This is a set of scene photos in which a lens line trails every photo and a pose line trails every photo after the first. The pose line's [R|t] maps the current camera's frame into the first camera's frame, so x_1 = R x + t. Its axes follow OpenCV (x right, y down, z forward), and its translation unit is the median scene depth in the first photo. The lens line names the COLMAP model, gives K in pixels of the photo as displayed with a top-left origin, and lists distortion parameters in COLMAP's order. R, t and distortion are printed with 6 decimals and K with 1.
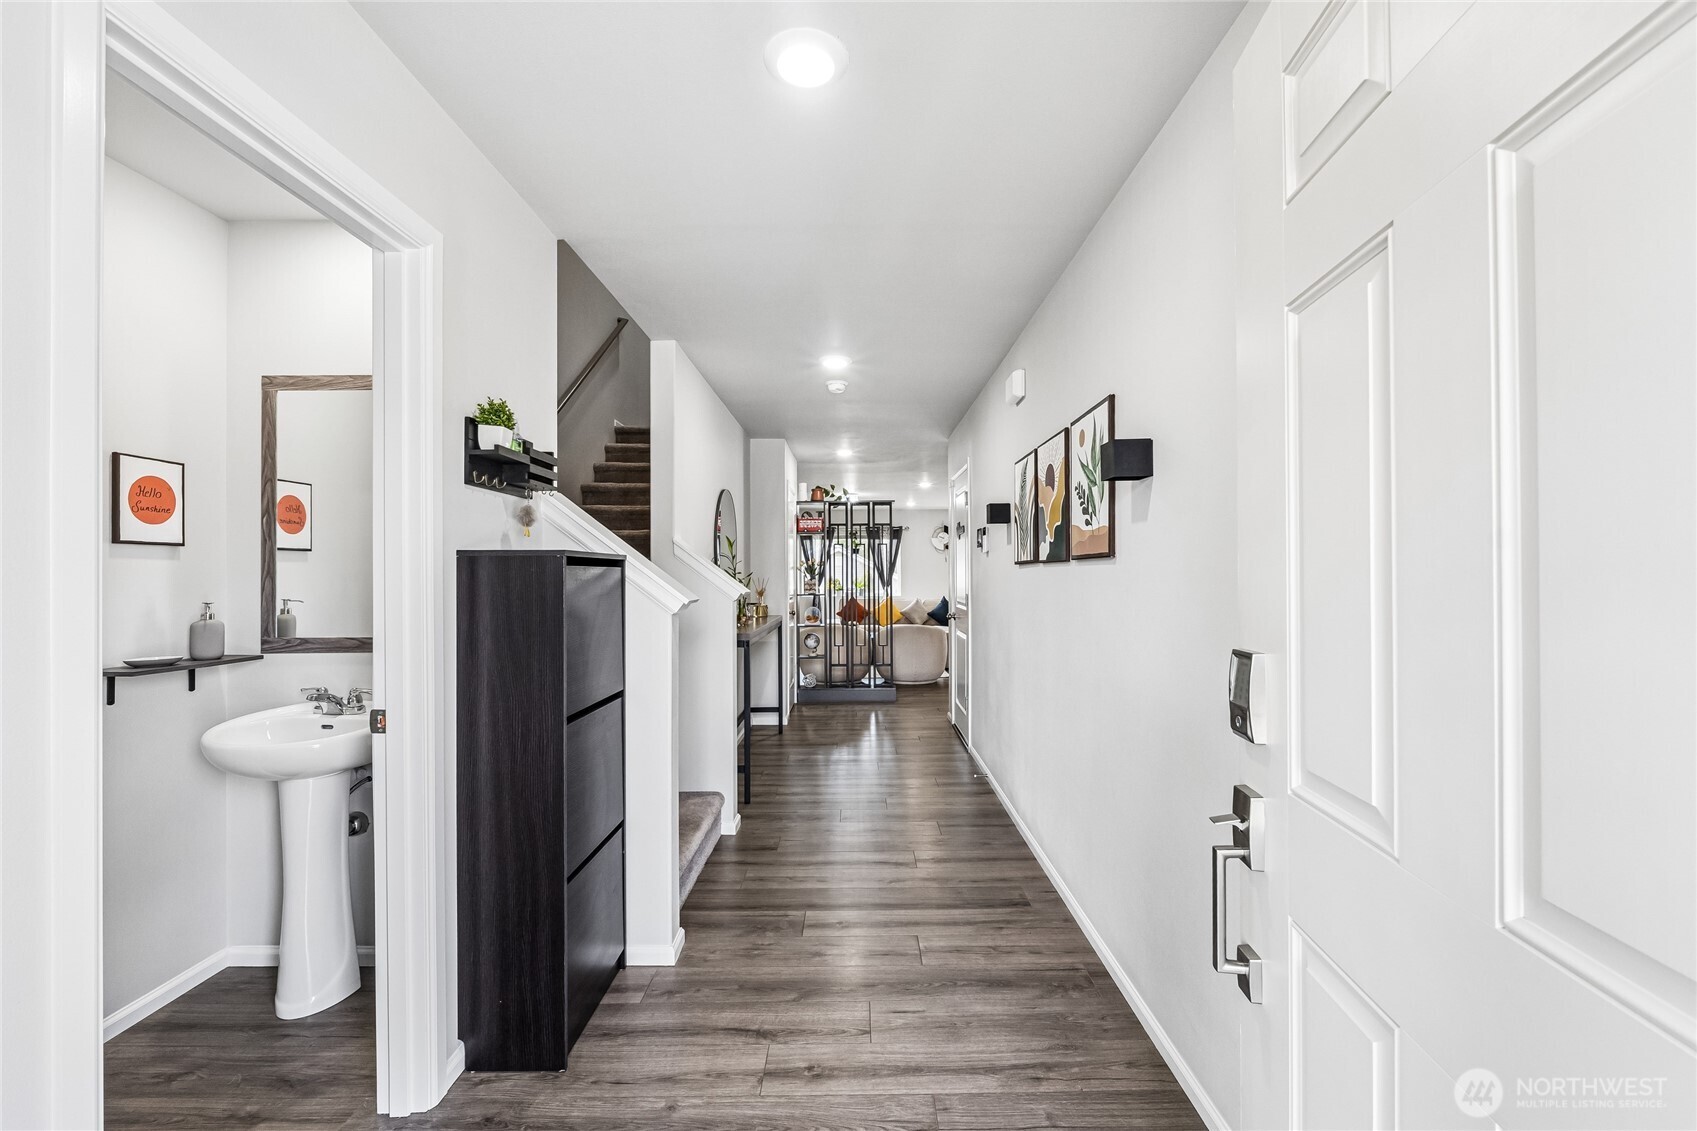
lens RADIAL K [[726.3, 0, 848.5], [0, 726.3, 565.5], [0, 0, 1]] dist [-0.011780, -0.000116]
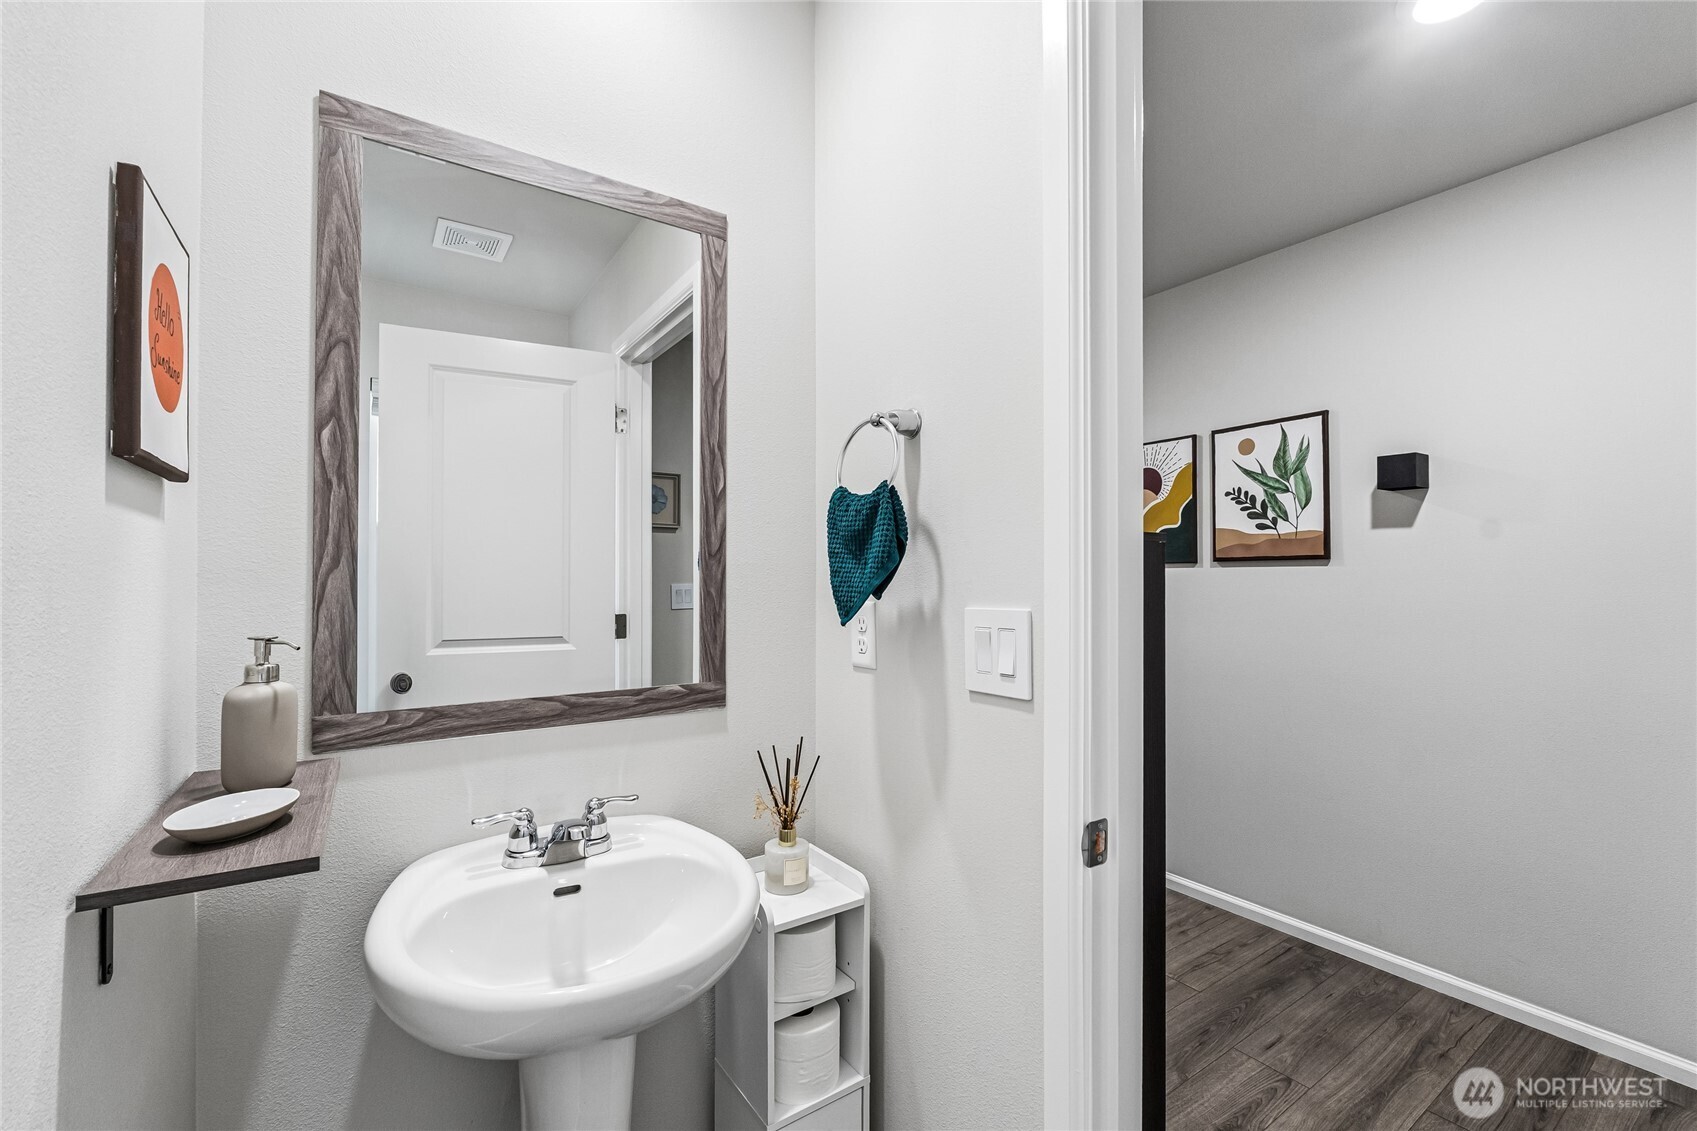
lens RADIAL K [[726.3, 0, 848.5], [0, 726.3, 565.5], [0, 0, 1]] dist [-0.011780, -0.000116]
pose [[0.823242, 0.012905, 0.567544, -0.845601], [-0.011209, 0.999916, -0.006477, 0.013039], [-0.567580, -0.001029, 0.823318, 0.512201]]
